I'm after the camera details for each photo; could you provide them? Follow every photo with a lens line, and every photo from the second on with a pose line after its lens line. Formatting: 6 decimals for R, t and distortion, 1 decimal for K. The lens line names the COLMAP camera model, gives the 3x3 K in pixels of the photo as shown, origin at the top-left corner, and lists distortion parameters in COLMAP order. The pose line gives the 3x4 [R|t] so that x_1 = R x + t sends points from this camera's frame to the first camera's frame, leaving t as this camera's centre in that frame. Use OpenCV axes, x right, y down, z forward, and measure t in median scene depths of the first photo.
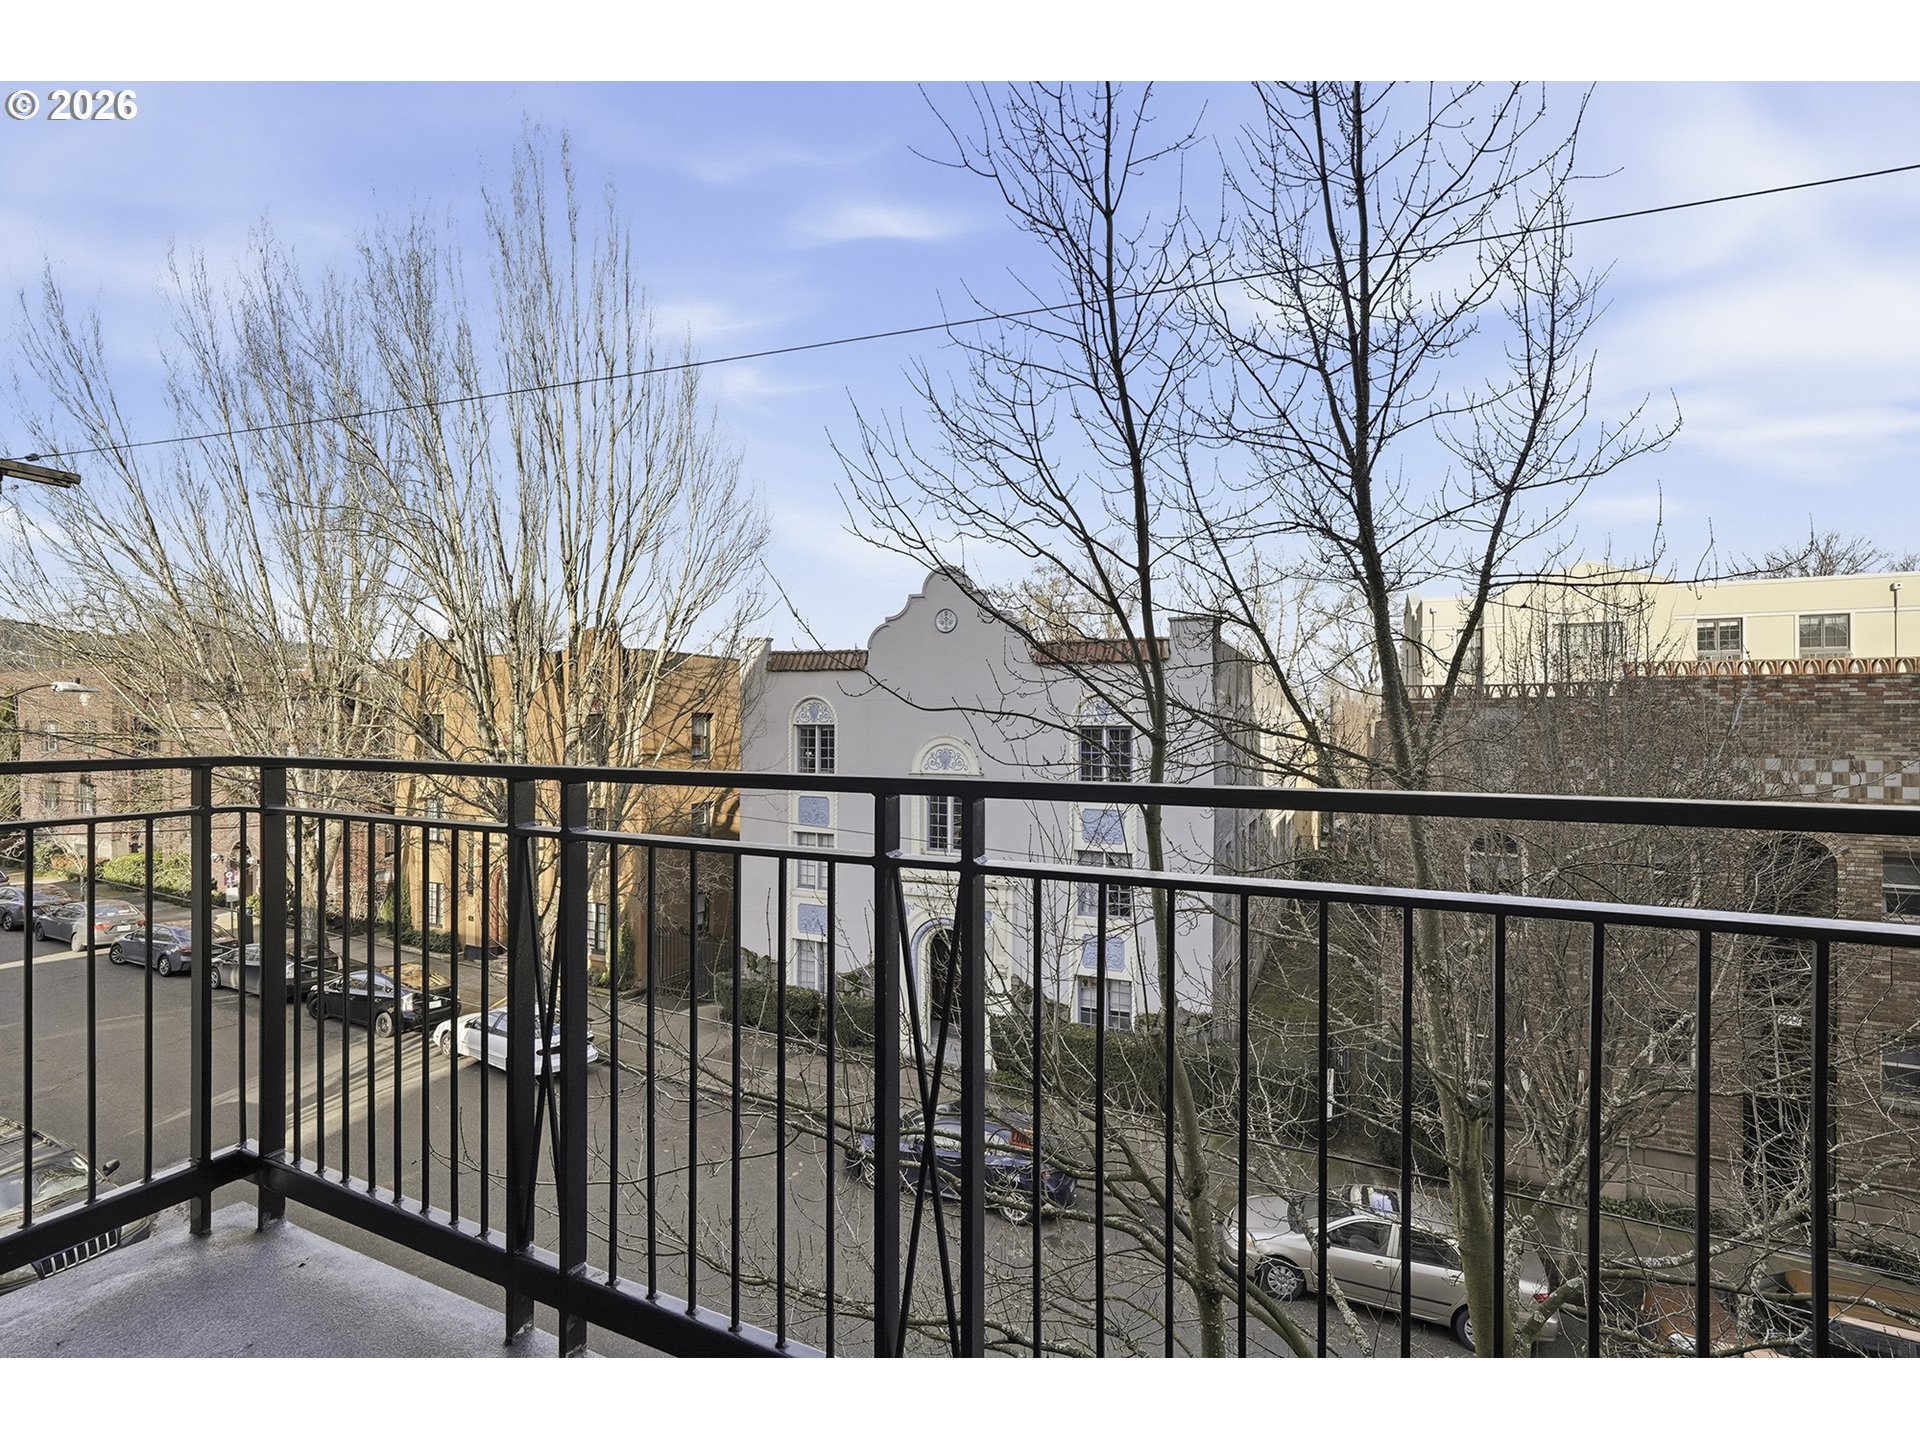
lens RADIAL K [[862.7, 0, 960.0], [0, 862.7, 720.0], [0, 0, 1]] dist [-0.000669, -0.000183]
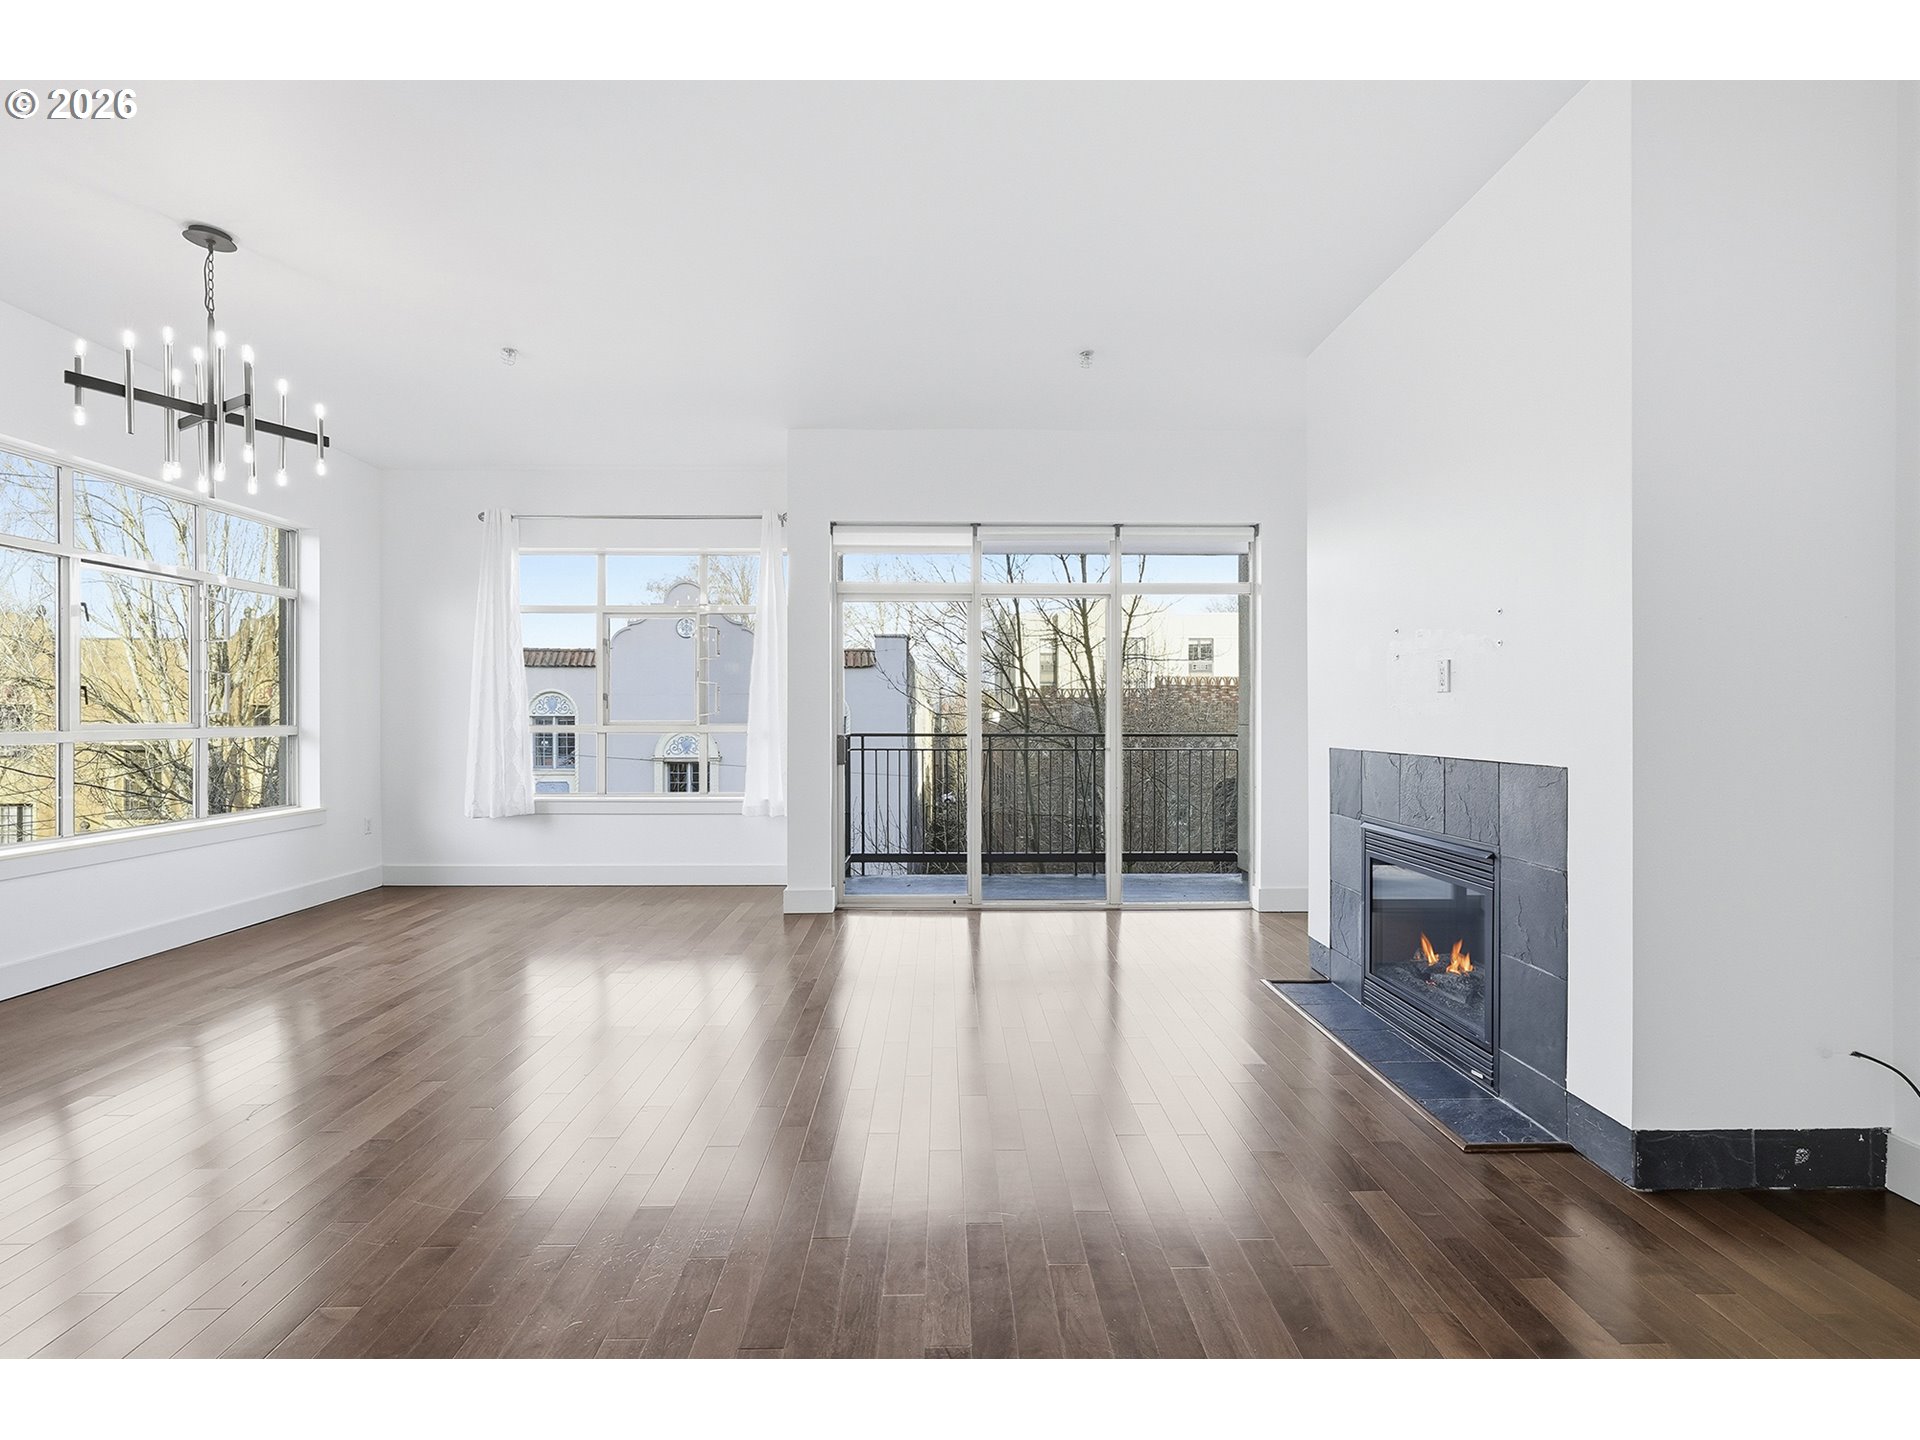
lens RADIAL K [[862.7, 0, 960.0], [0, 862.7, 720.0], [0, 0, 1]] dist [-0.000669, -0.000183]
pose [[0.900620, -0.002154, 0.434601, -0.204413], [0.000682, 0.999993, 0.003545, 0.007534], [-0.434606, -0.002896, 0.900616, -0.230914]]
